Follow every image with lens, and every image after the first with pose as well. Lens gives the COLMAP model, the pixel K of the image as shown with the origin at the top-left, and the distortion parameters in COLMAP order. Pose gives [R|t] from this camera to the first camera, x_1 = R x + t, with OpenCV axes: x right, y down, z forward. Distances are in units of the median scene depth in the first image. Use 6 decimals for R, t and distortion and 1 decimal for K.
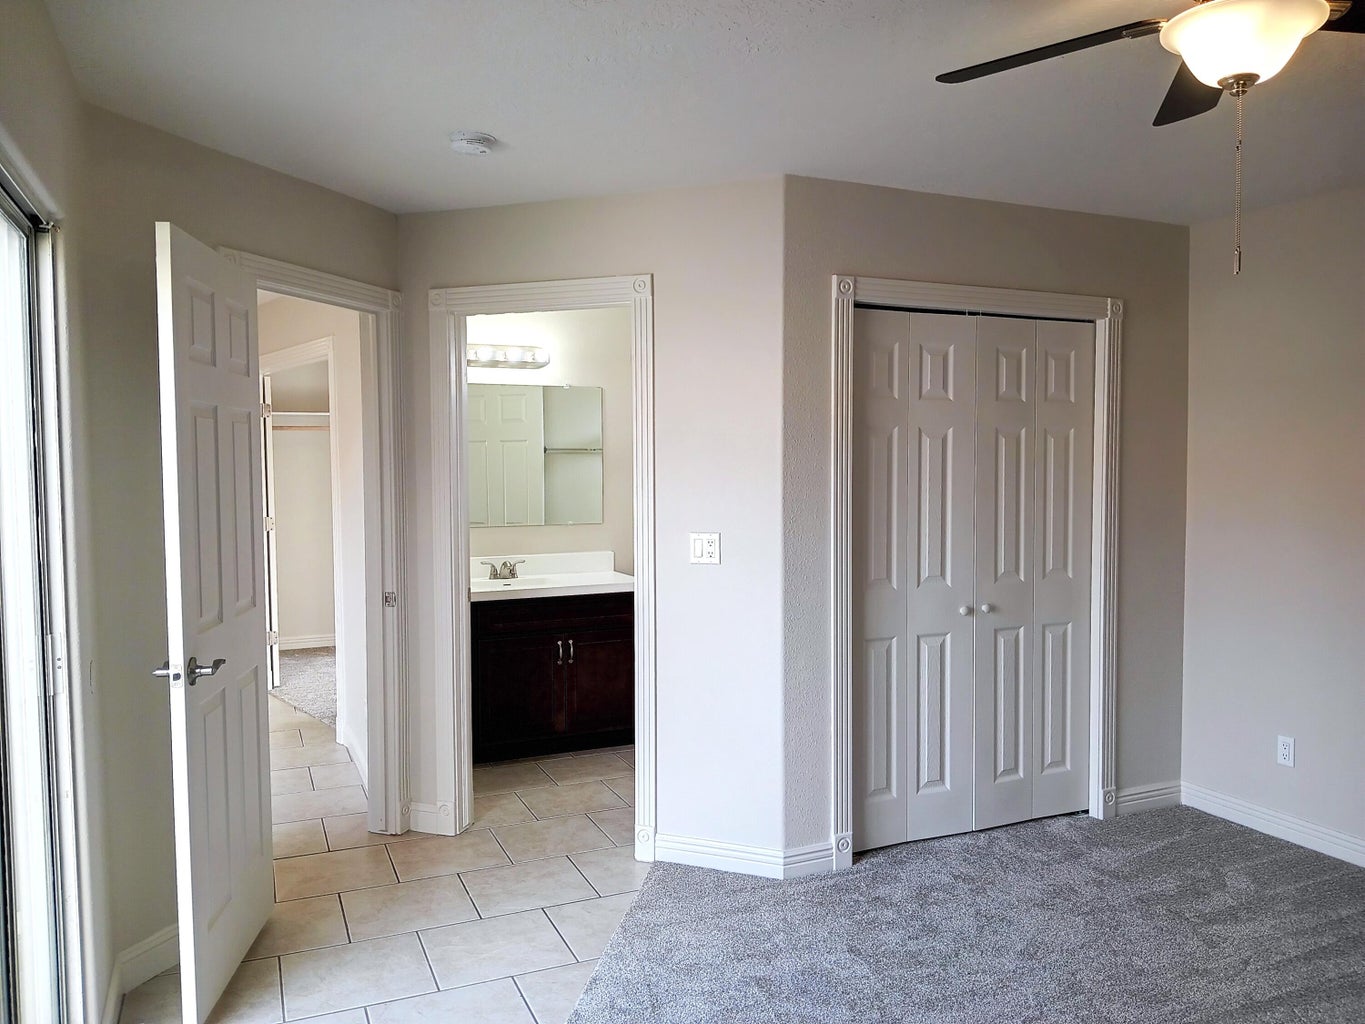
lens RADIAL K [[1019.9, 0, 682.5], [0, 1019.9, 512.0], [0, 0, 1]] dist [0.106837, -0.196704]
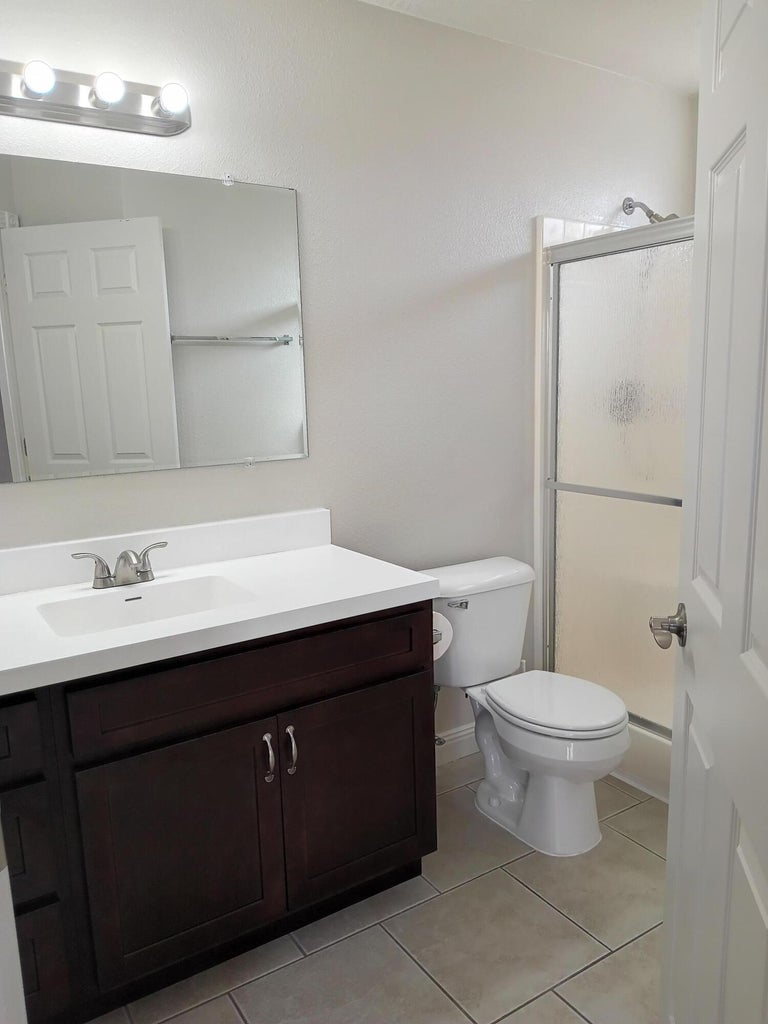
lens RADIAL K [[779.4, 0, 384.0], [0, 779.4, 512.0], [0, 0, 1]] dist [-0.012852, 0.001251]
pose [[0.986118, -0.053833, 0.157076, -0.109863], [0.035004, 0.992124, 0.120269, -0.008679], [-0.162314, -0.113102, 0.980236, 0.624079]]
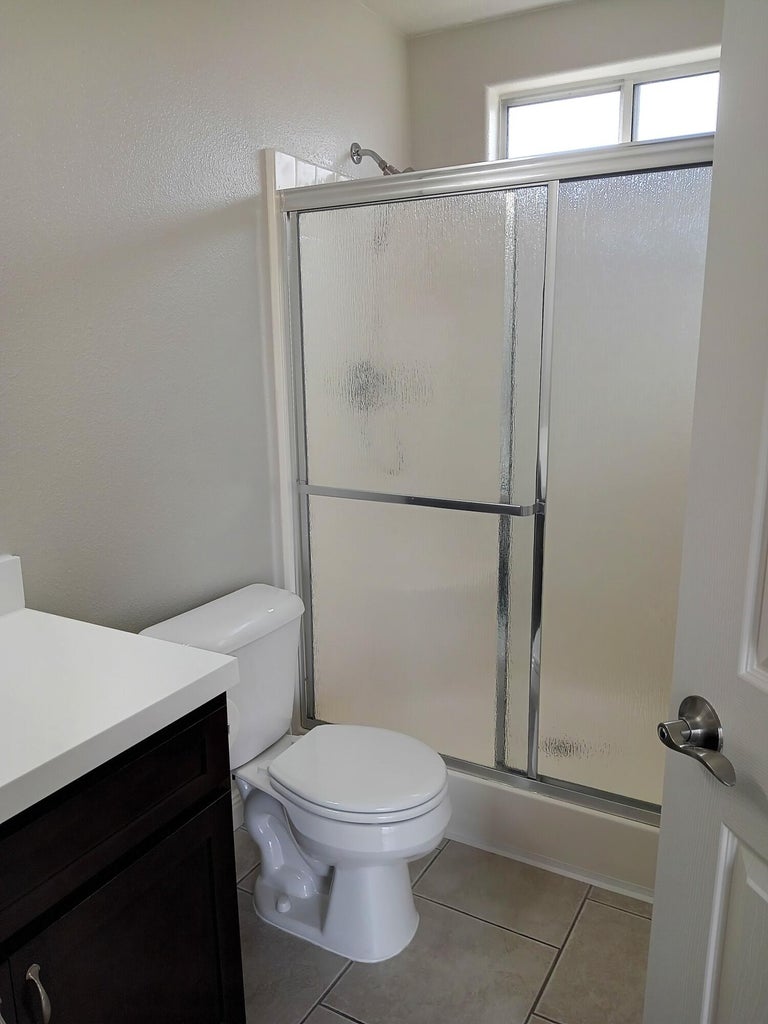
lens RADIAL K [[779.4, 0, 384.0], [0, 779.4, 512.0], [0, 0, 1]] dist [-0.012852, 0.001251]
pose [[0.803601, -0.138403, 0.578852, -0.127241], [0.046016, 0.984123, 0.171421, -0.018219], [-0.593386, -0.111118, 0.797211, 0.751503]]
